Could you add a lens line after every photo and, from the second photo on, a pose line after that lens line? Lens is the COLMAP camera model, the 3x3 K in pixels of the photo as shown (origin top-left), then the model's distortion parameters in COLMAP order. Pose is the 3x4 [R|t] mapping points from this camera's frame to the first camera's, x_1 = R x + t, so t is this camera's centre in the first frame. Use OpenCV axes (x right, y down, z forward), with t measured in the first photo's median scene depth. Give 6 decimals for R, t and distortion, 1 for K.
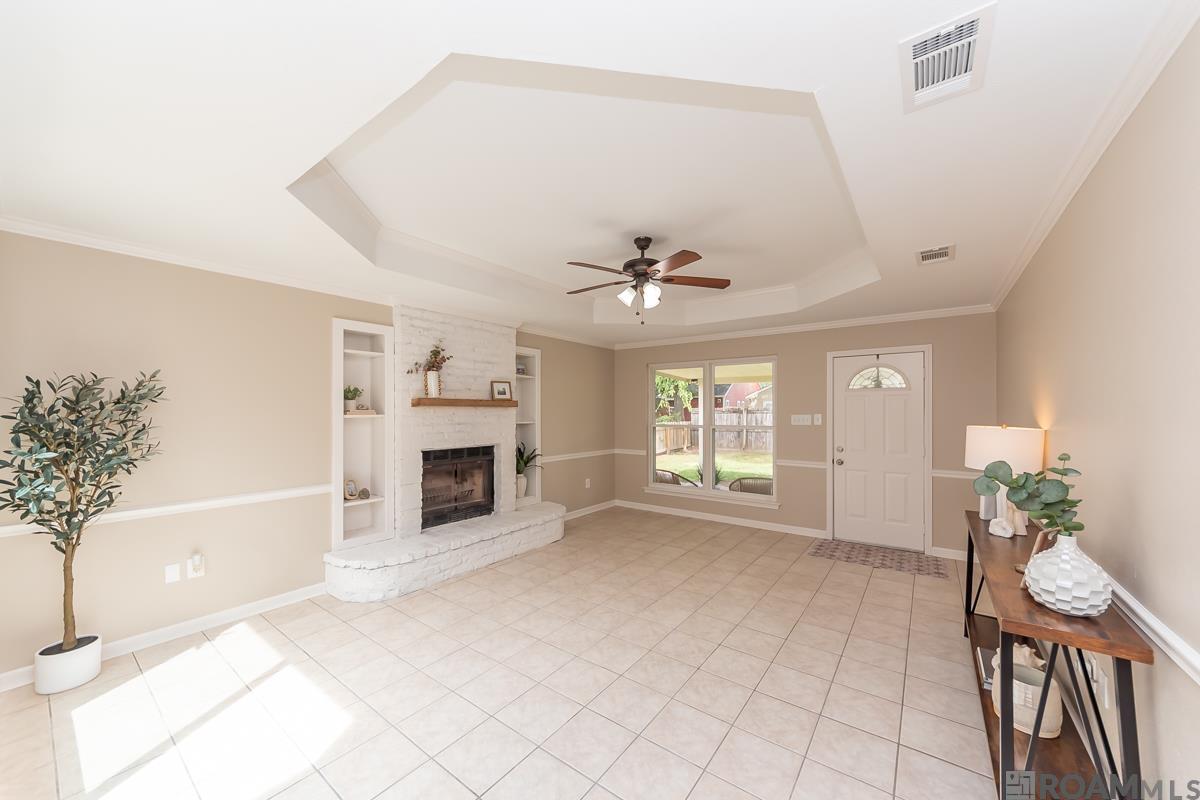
lens RADIAL K [[438.4, 0, 621.5], [0, 438.4, 404.0], [0, 0, 1]] dist [0.000231, -0.000642]
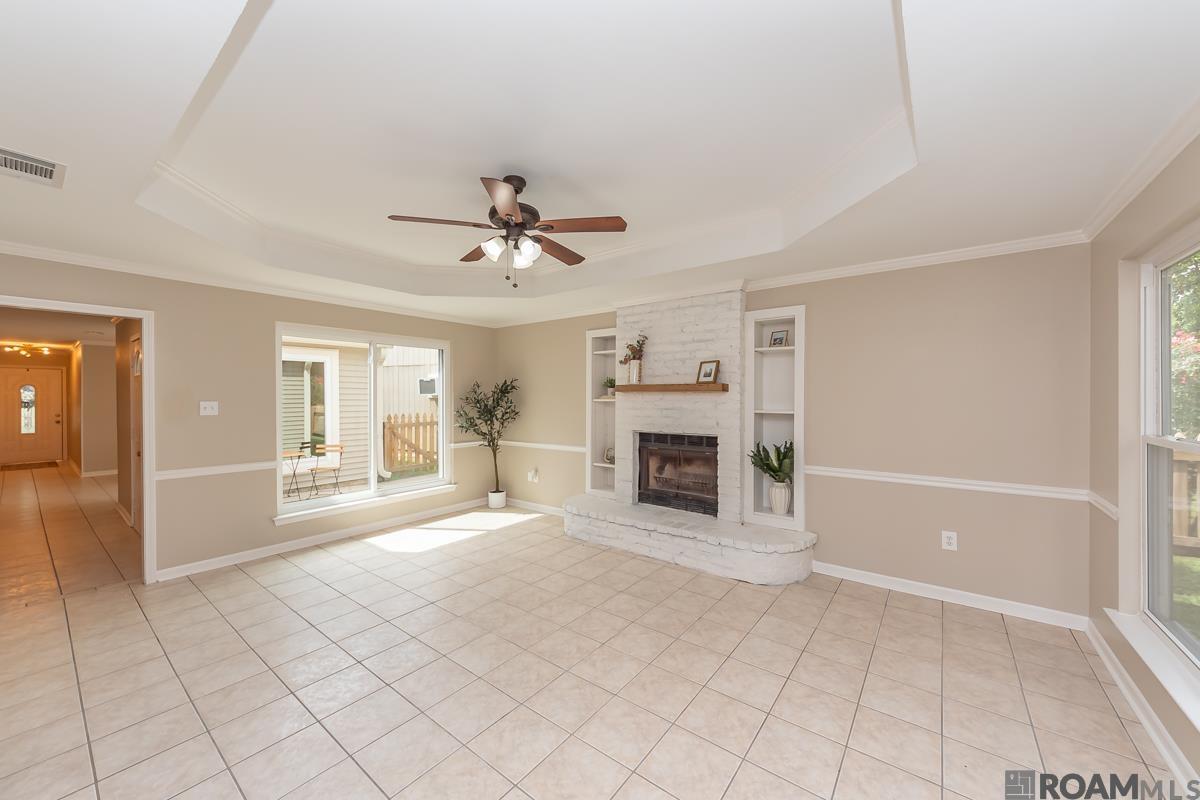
lens RADIAL K [[438.4, 0, 597.1], [0, 438.4, 397.2], [0, 0, 1]] dist [0.000231, -0.000642]
pose [[-0.038080, 0.001249, -0.999274, 0.651629], [0.014825, 0.999890, 0.000685, 0.015579], [0.999165, -0.014788, -0.038094, 0.920253]]
